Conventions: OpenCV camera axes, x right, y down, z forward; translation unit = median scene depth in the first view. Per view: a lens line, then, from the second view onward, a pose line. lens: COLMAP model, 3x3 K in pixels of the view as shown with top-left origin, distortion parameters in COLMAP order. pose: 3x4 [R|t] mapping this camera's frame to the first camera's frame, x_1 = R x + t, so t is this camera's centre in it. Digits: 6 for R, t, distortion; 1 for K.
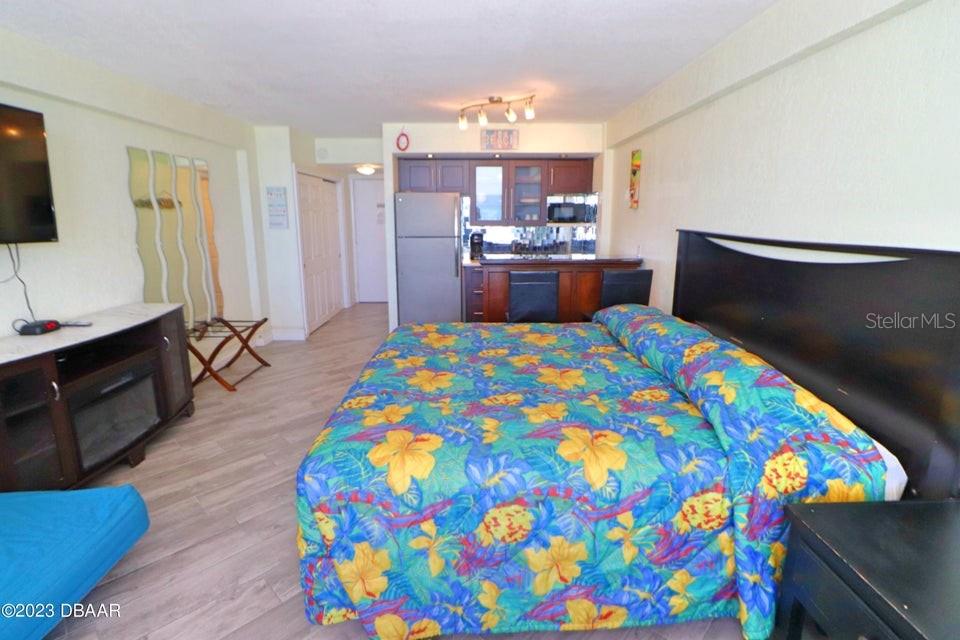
lens RADIAL K [[439.4, 0, 484.4], [0, 439.4, 301.9], [0, 0, 1]] dist [-0.000089, -0.010255]
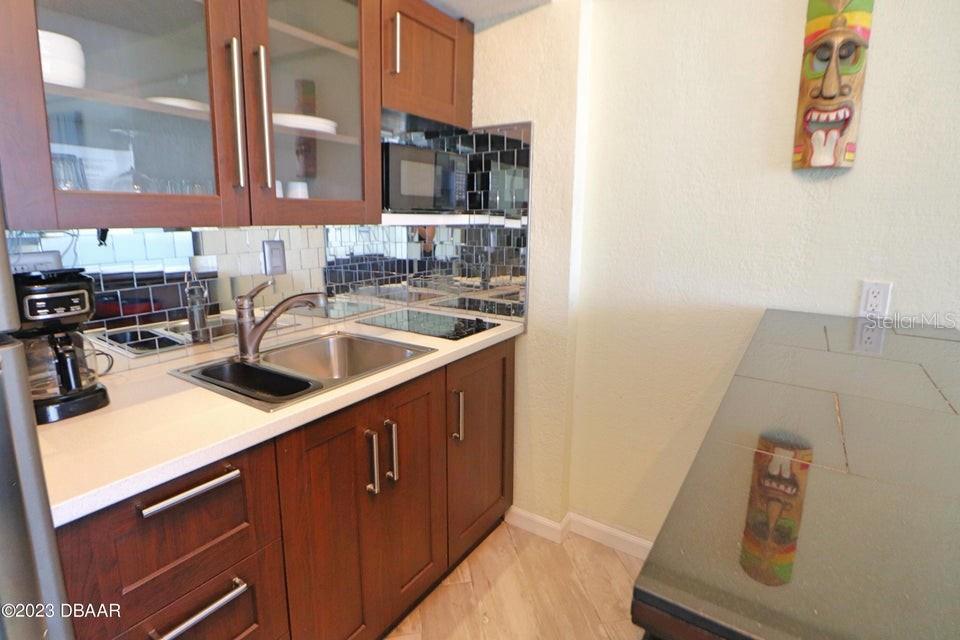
lens RADIAL K [[471.5, 0, 490.2], [0, 471.5, 299.6], [0, 0, 1]] dist [-0.013162, -0.001077]
pose [[0.592532, -0.135292, 0.794104, -0.069510], [0.133794, 0.988632, 0.068602, -0.139511], [-0.794358, 0.065598, 0.603897, 0.787118]]
